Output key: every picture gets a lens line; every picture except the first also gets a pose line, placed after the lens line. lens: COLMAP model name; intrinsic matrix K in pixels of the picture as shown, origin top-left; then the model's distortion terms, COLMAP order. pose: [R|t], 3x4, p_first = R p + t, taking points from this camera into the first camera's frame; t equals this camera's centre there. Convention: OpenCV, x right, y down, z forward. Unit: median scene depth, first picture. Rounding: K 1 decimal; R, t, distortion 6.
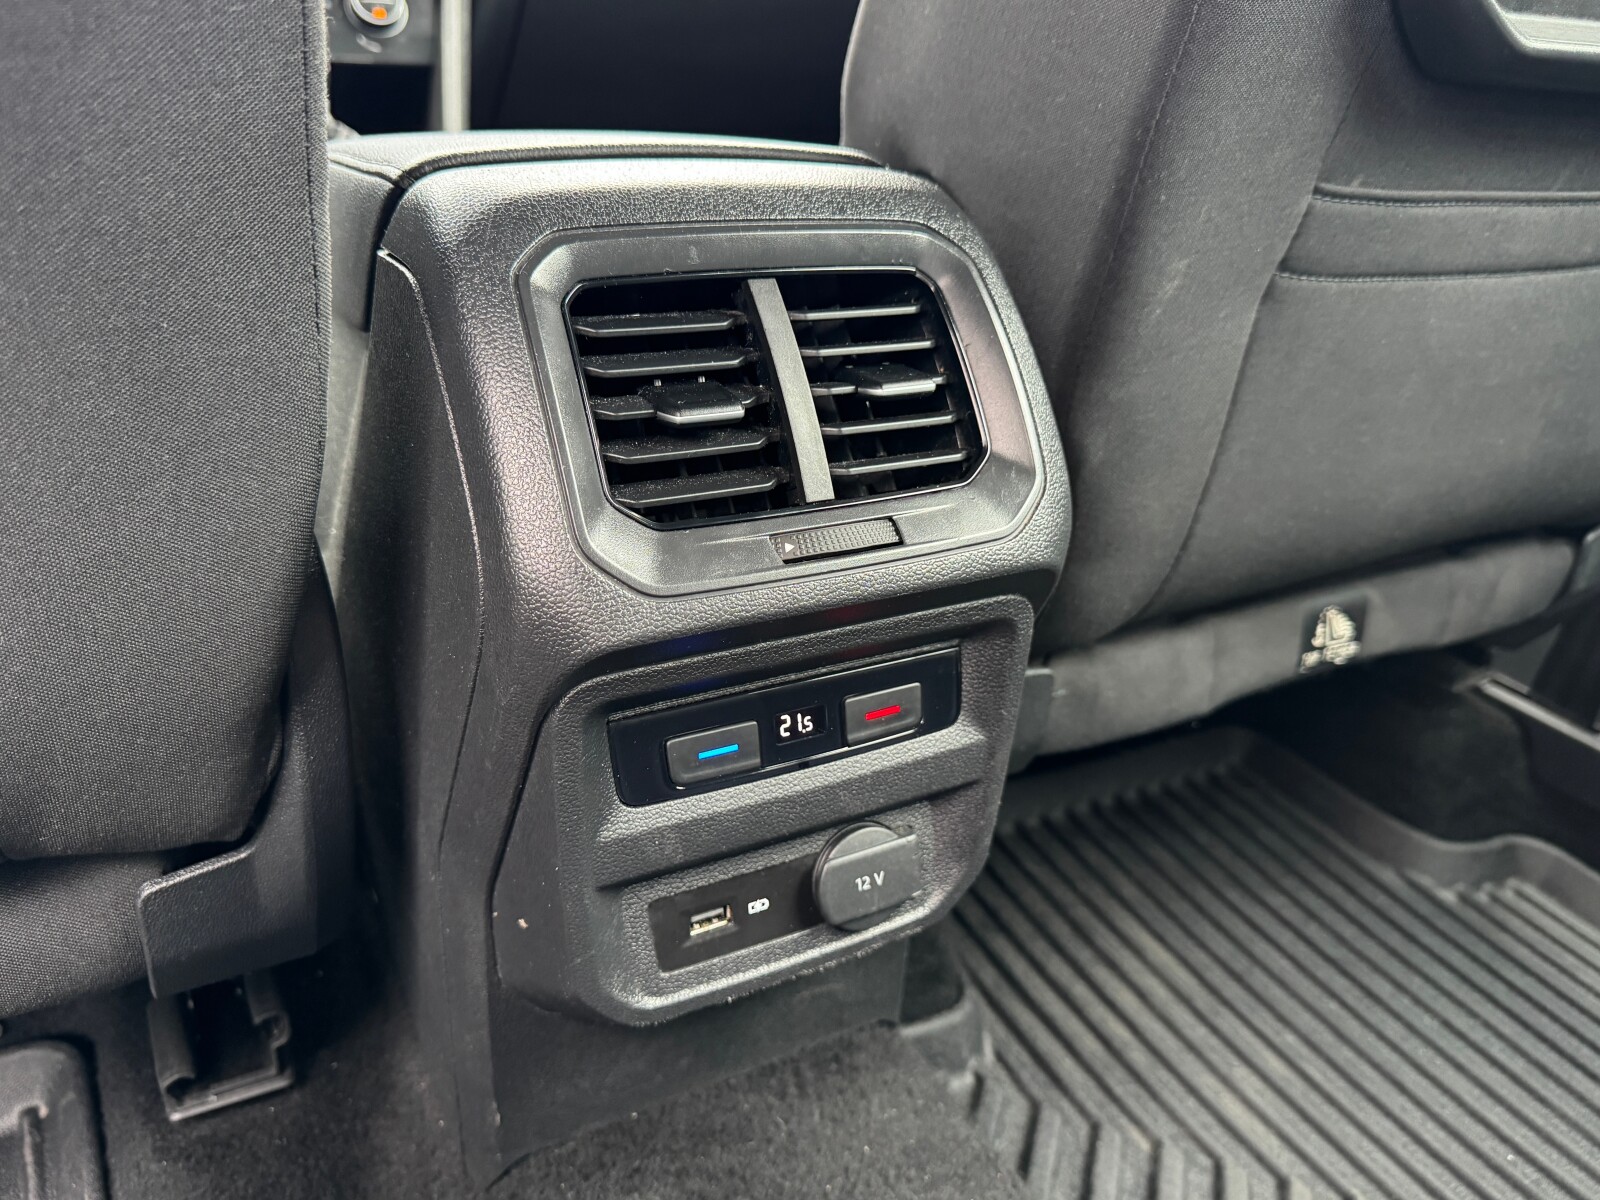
lens RADIAL K [[1226.9, 0, 800.0], [0, 1226.9, 600.0], [0, 0, 1]] dist [0.129579, -0.246584]
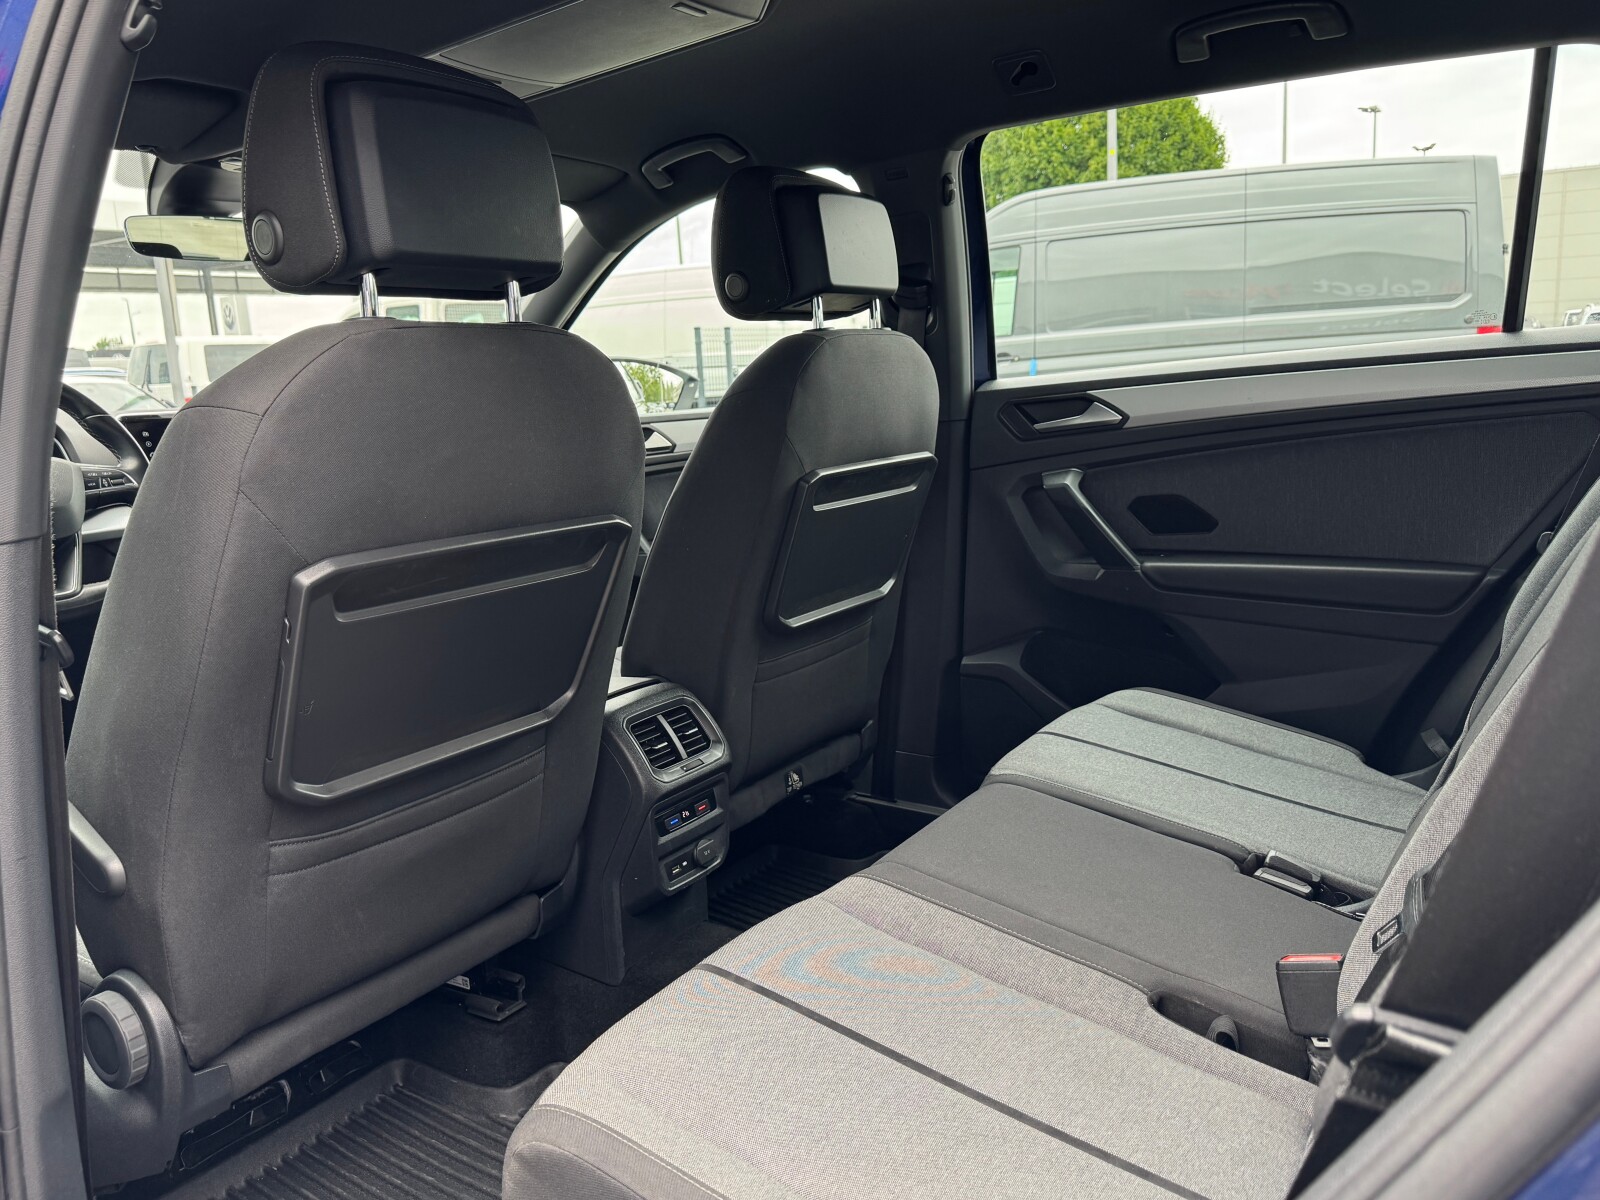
lens RADIAL K [[1225.8, 0, 800.0], [0, 1225.8, 600.0], [0, 0, 1]] dist [0.085594, -0.101066]
pose [[0.881290, -0.178731, 0.437473, -1.261152], [0.283999, 0.940215, -0.187989, 0.290901], [-0.377719, 0.289915, 0.879362, -2.821271]]
